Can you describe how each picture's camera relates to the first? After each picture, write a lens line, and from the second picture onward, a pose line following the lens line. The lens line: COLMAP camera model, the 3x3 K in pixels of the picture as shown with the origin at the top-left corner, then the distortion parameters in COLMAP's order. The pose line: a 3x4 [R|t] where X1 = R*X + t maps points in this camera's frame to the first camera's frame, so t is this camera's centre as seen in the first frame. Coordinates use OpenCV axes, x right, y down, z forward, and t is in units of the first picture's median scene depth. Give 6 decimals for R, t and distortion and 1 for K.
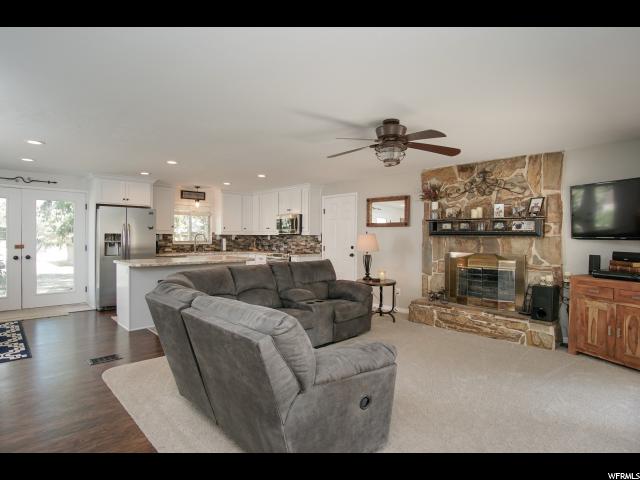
lens RADIAL K [[345.0, 0, 314.1], [0, 345.0, 239.7], [0, 0, 1]] dist [-0.030004, 0.008351]
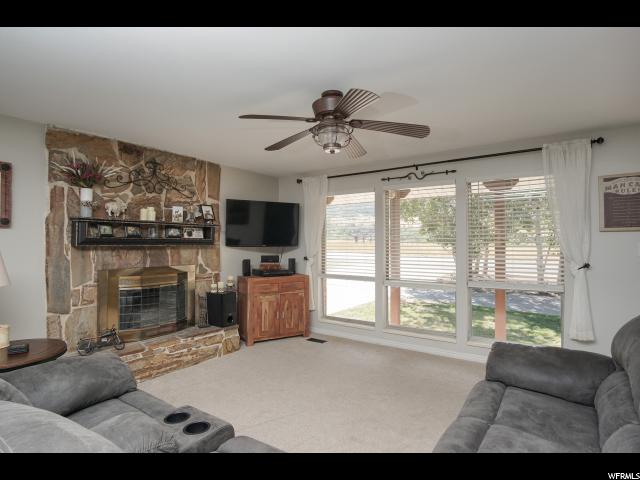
lens RADIAL K [[345.0, 0, 317.1], [0, 345.0, 241.7], [0, 0, 1]] dist [-0.030004, 0.008351]
pose [[-0.190918, -0.001020, 0.981605, -0.165907], [0.013110, 0.999908, 0.003588, -0.007470], [-0.981518, 0.013554, -0.190887, 0.383112]]
